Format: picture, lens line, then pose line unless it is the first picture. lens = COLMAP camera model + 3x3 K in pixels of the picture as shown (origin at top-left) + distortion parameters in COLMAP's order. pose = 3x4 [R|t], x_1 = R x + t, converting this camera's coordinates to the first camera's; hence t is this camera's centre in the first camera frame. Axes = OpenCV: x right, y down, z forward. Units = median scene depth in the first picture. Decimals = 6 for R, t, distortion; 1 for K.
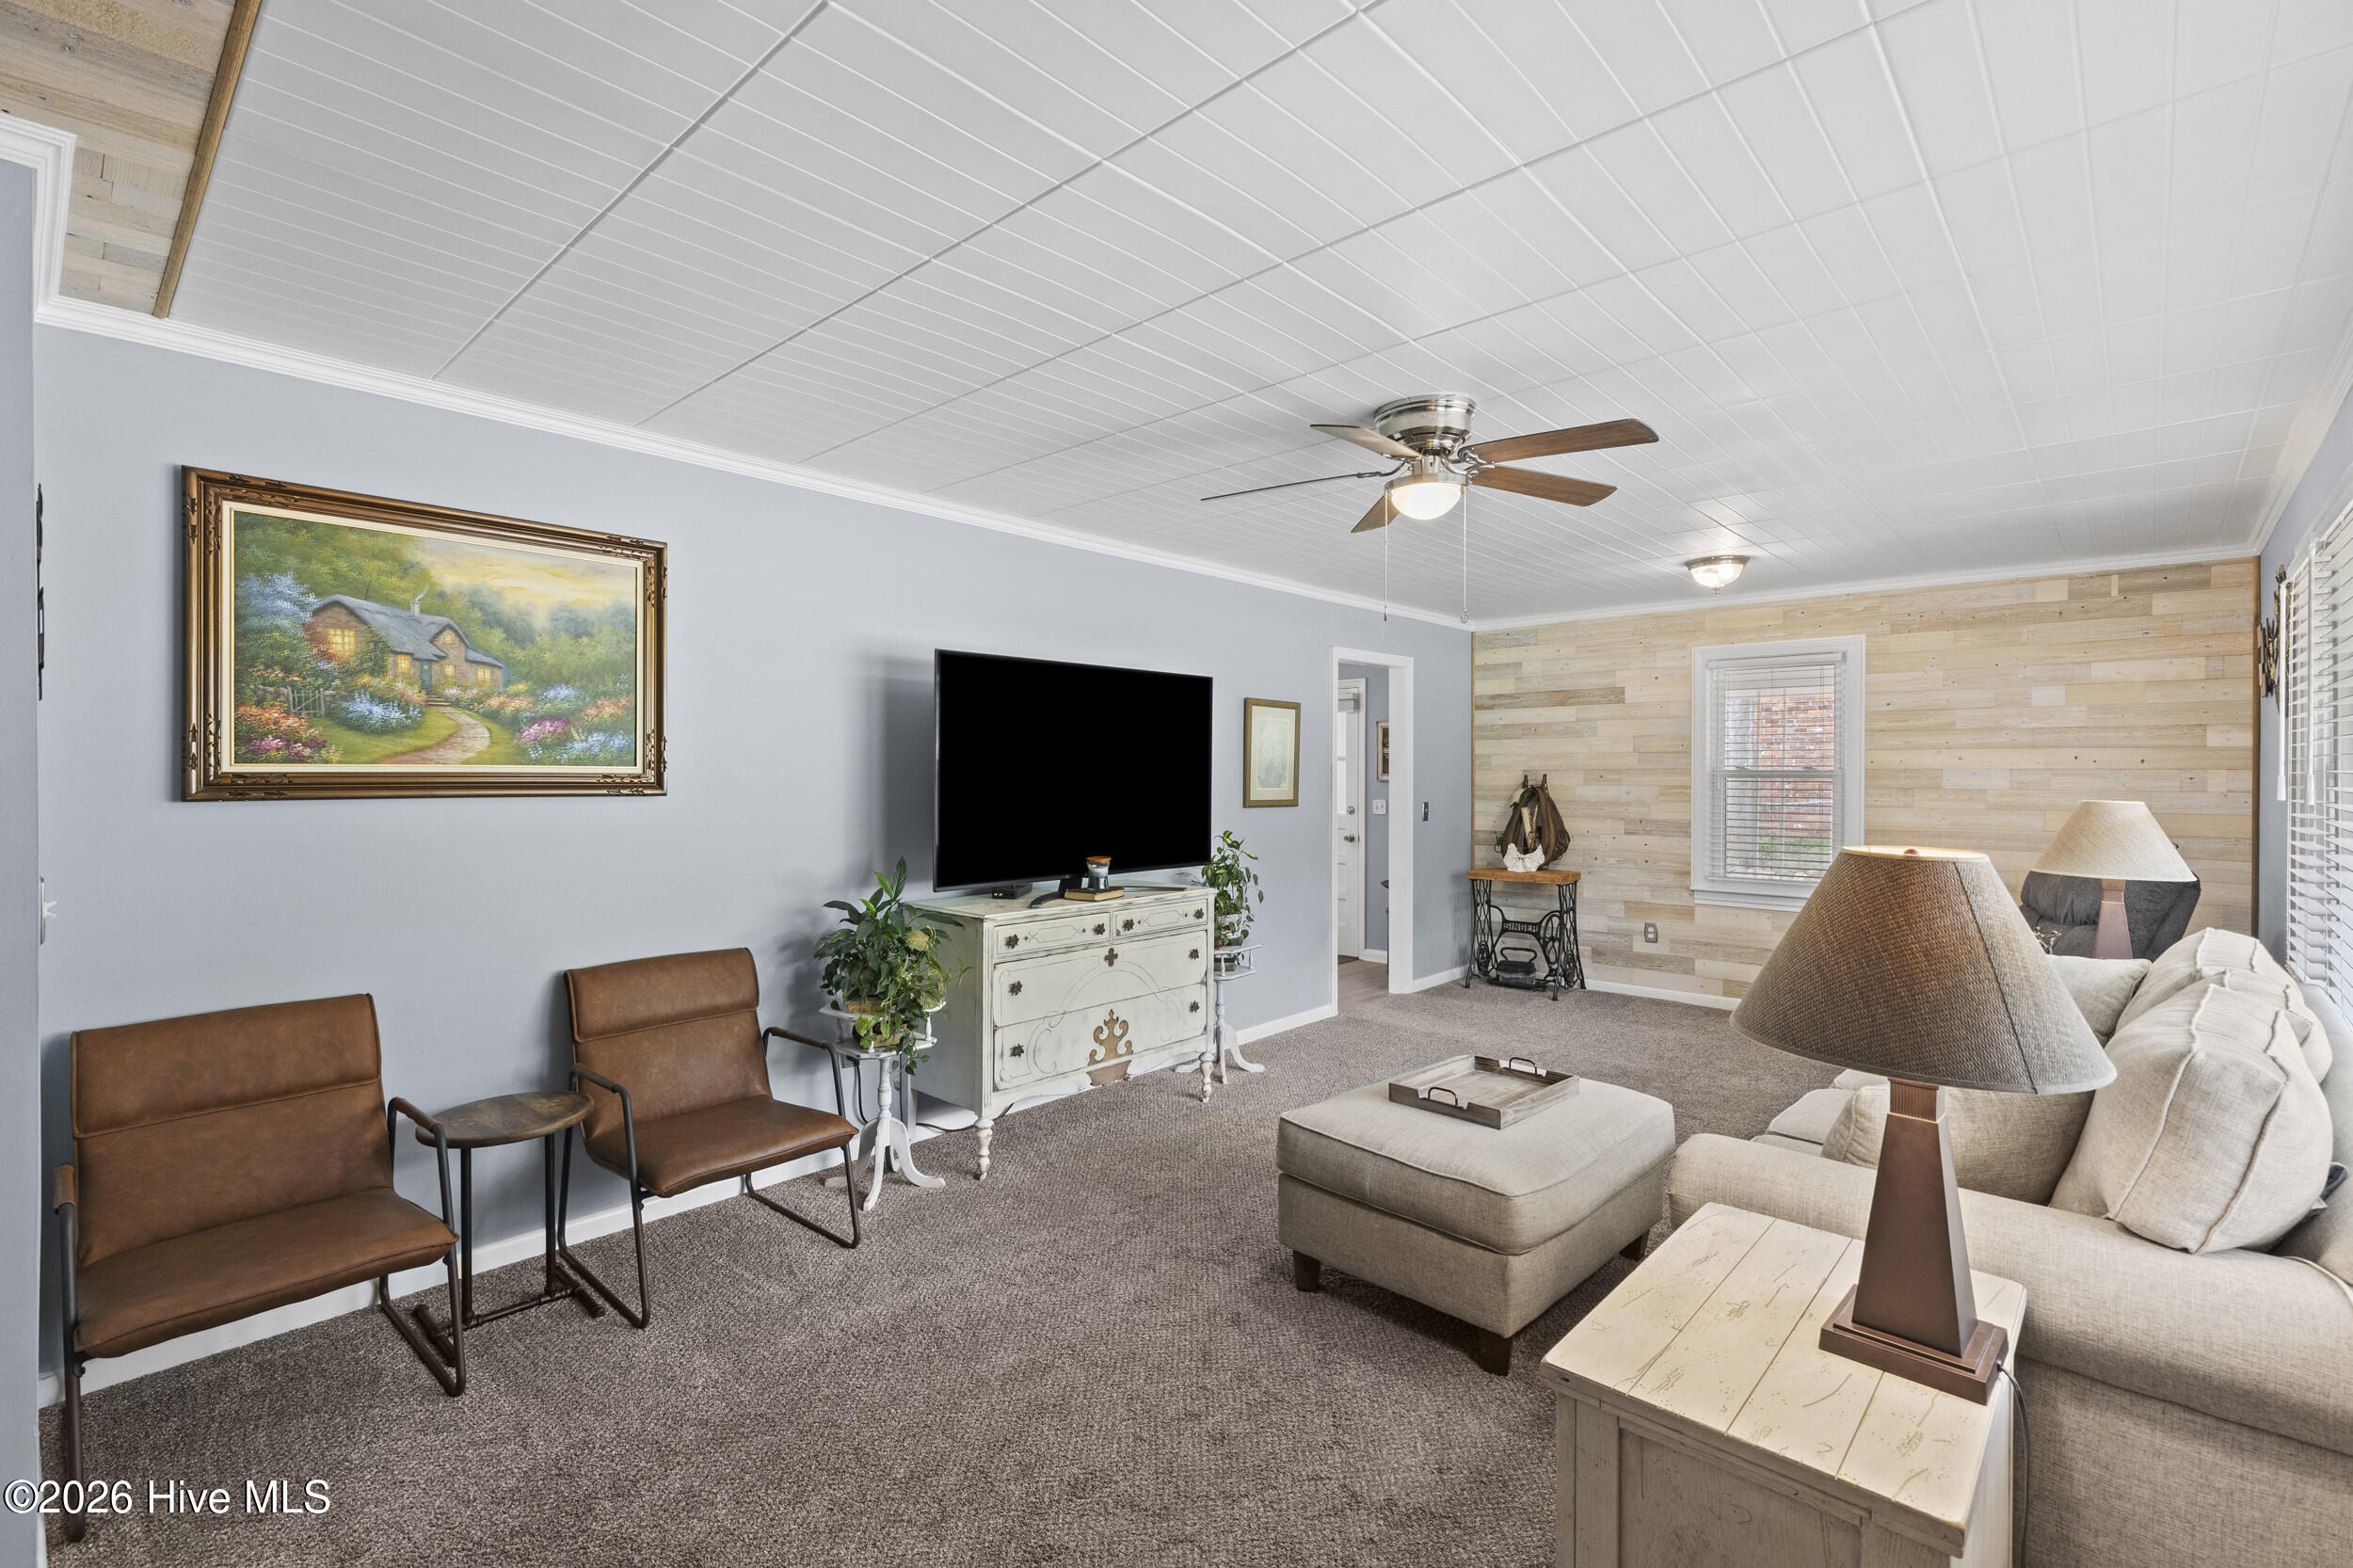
lens RADIAL K [[1063.9, 0, 1133.1], [0, 1063.9, 777.2], [0, 0, 1]] dist [0.009468, 0.000360]
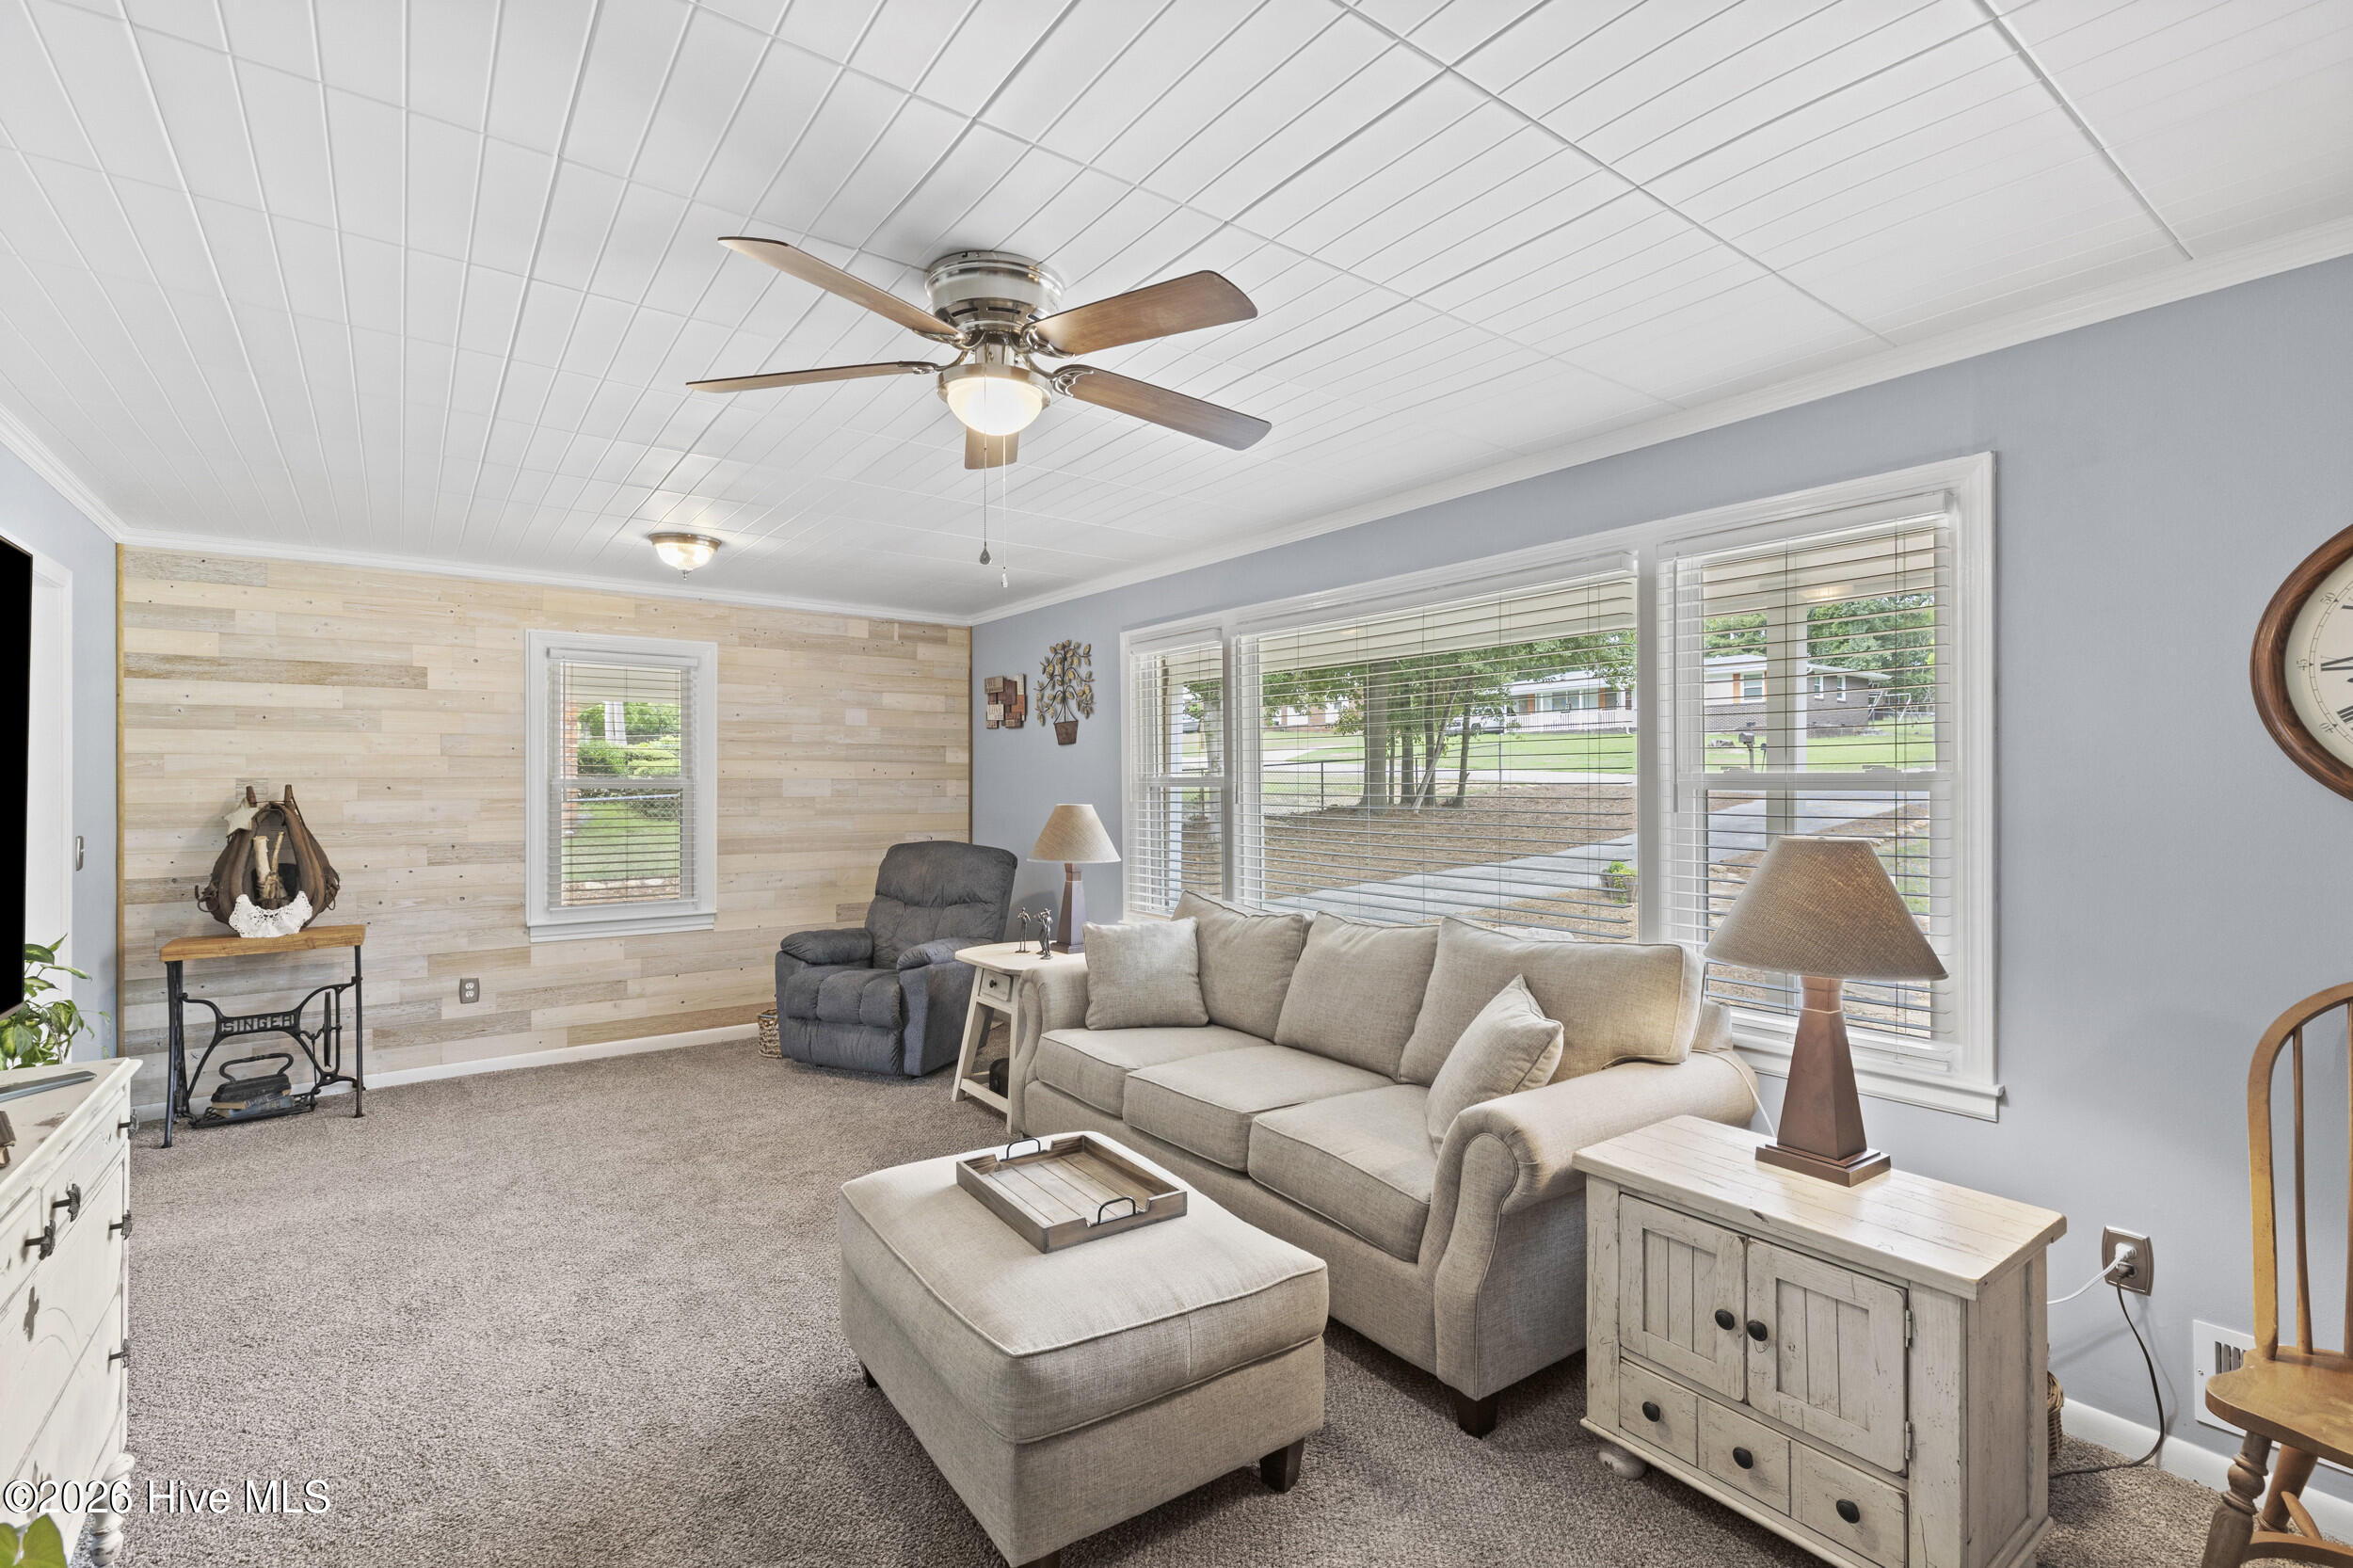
lens RADIAL K [[1063.9, 0, 1199.4], [0, 1063.9, 782.3], [0, 0, 1]] dist [0.009468, 0.000360]
pose [[0.158091, -0.000007, 0.987424, -0.225752], [0.005048, 0.999987, -0.000801, -0.001296], [-0.987412, 0.005111, 0.158089, 0.414329]]
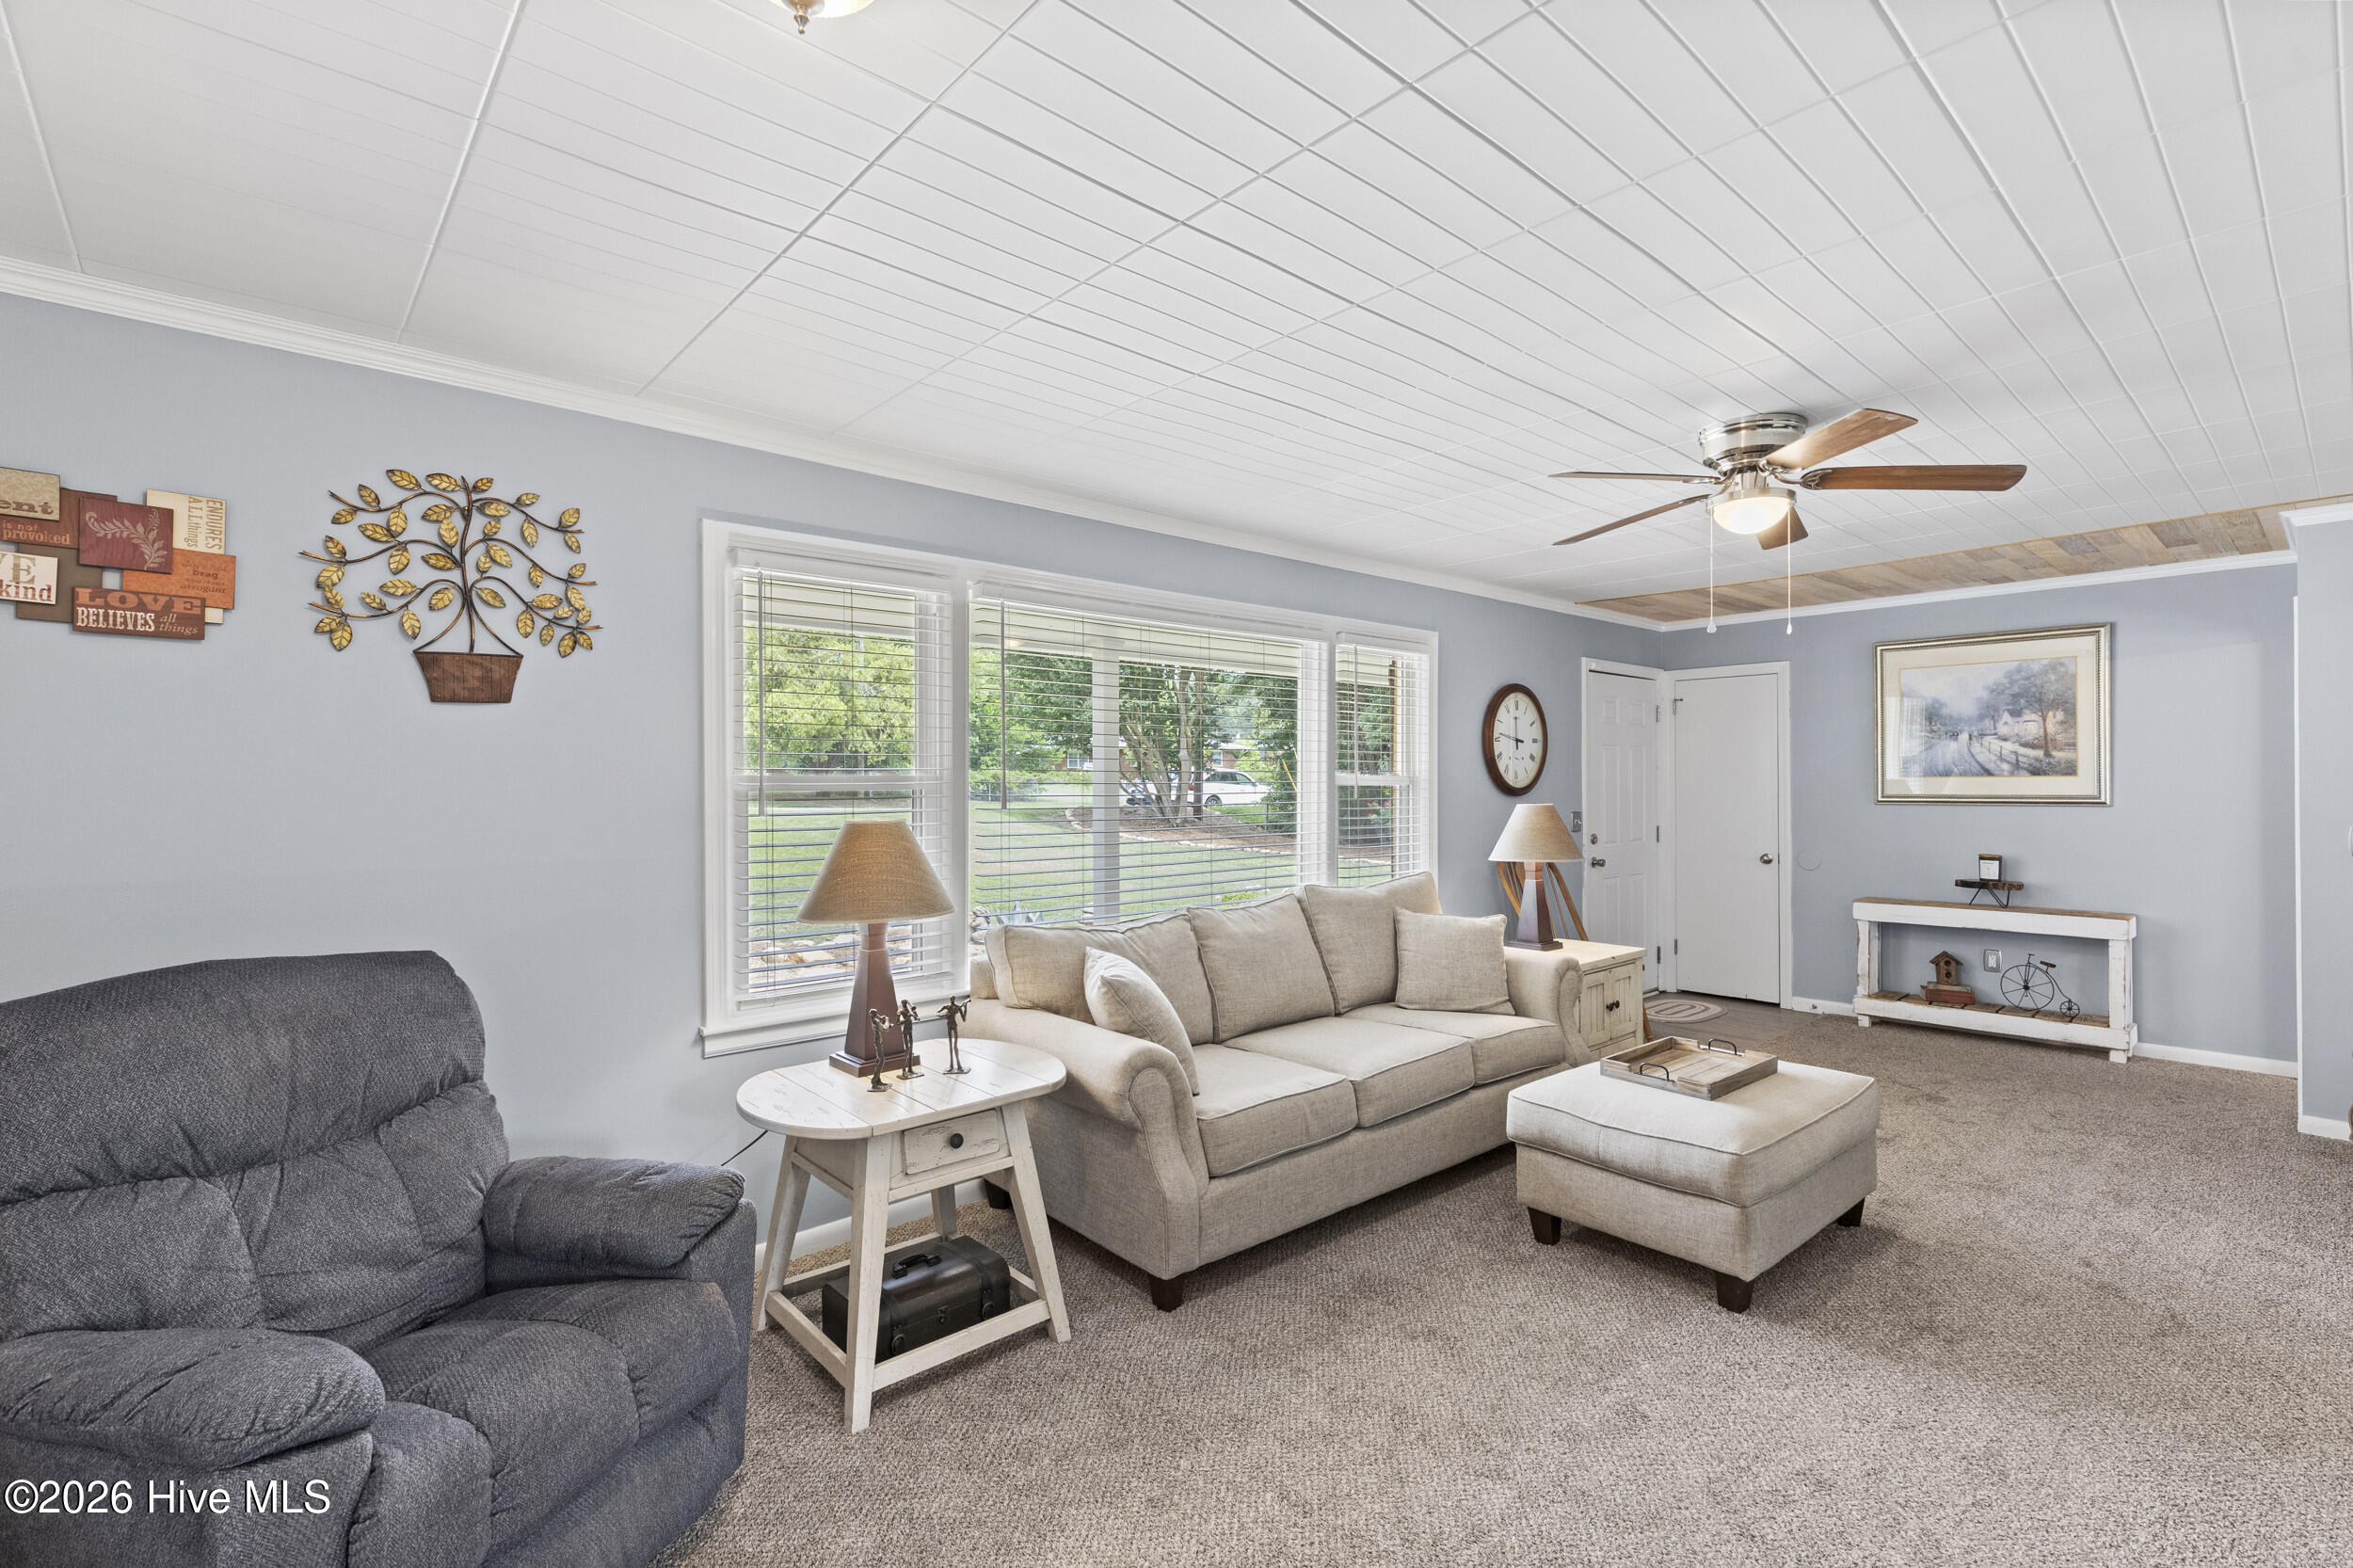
lens RADIAL K [[1063.9, 0, 1185.8], [0, 1063.9, 783.8], [0, 0, 1]] dist [0.009468, 0.000360]
pose [[-0.996799, 0.003092, 0.079884, 0.410293], [0.003500, 0.999982, 0.004963, -0.004473], [-0.079867, 0.005227, -0.996792, 1.139519]]
